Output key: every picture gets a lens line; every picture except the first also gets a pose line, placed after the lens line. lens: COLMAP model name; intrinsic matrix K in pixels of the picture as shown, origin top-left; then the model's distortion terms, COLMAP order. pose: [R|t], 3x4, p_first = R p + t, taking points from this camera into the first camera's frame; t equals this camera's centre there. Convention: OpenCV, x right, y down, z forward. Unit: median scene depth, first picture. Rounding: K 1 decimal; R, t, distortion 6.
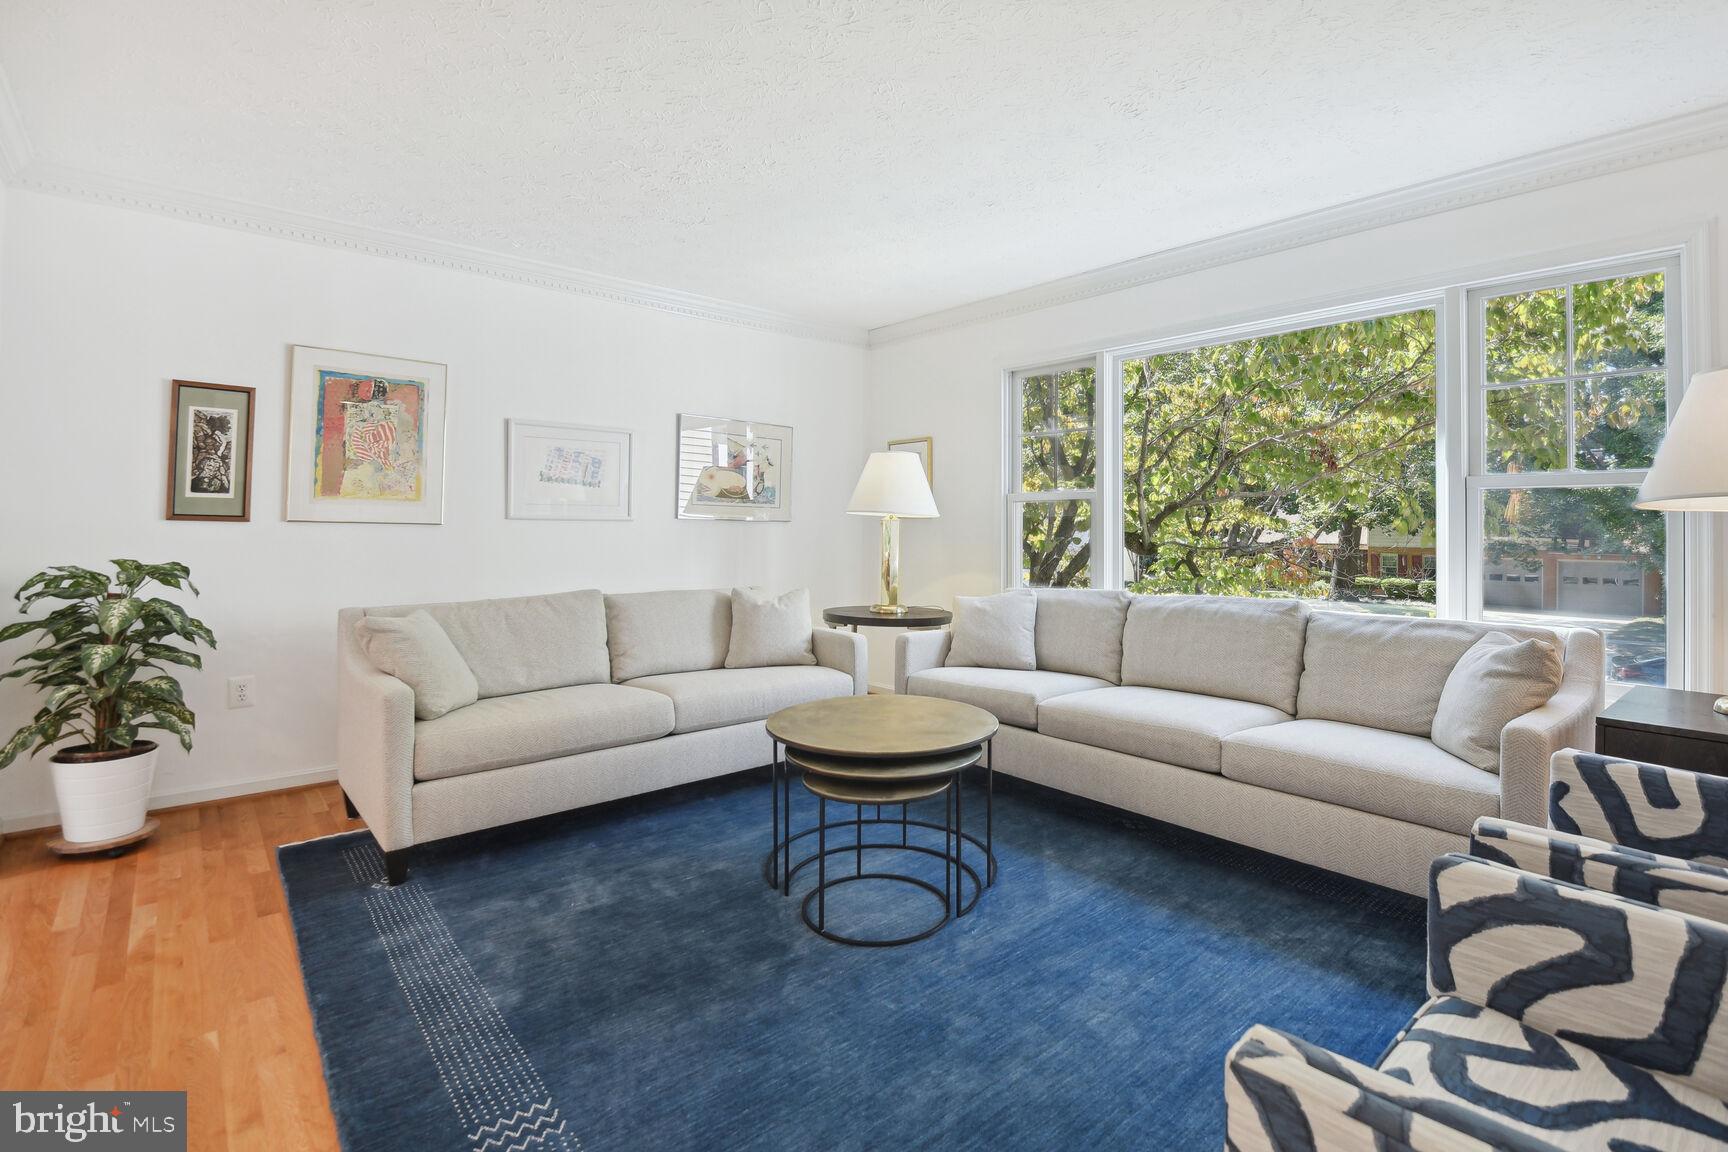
lens RADIAL K [[809.5, 0, 898.8], [0, 809.5, 520.5], [0, 0, 1]] dist [-0.019322, -0.000768]
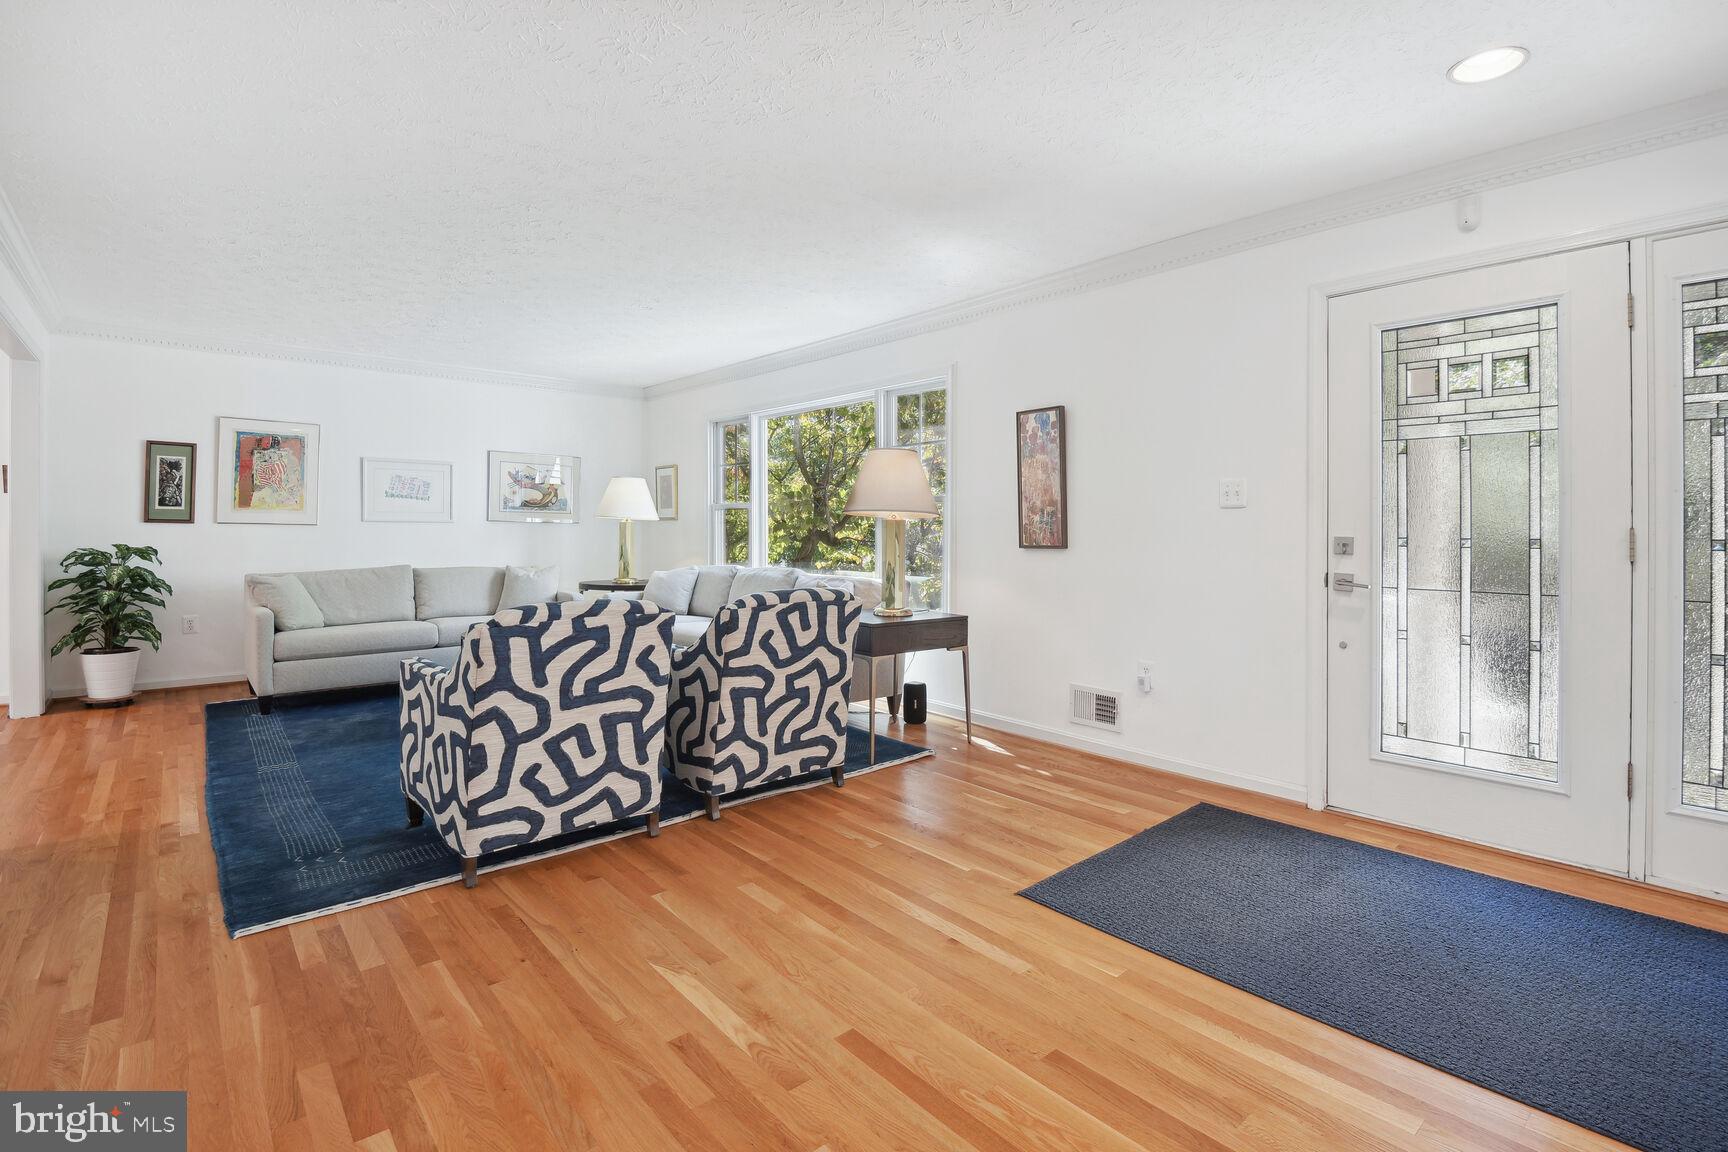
lens RADIAL K [[809.5, 0, 903.2], [0, 809.5, 531.6], [0, 0, 1]] dist [-0.019322, -0.000768]
pose [[0.999971, 0.002511, 0.007201, 0.732880], [-0.002623, 0.999874, 0.015629, -0.012072], [-0.007161, -0.015648, 0.999852, -0.755100]]
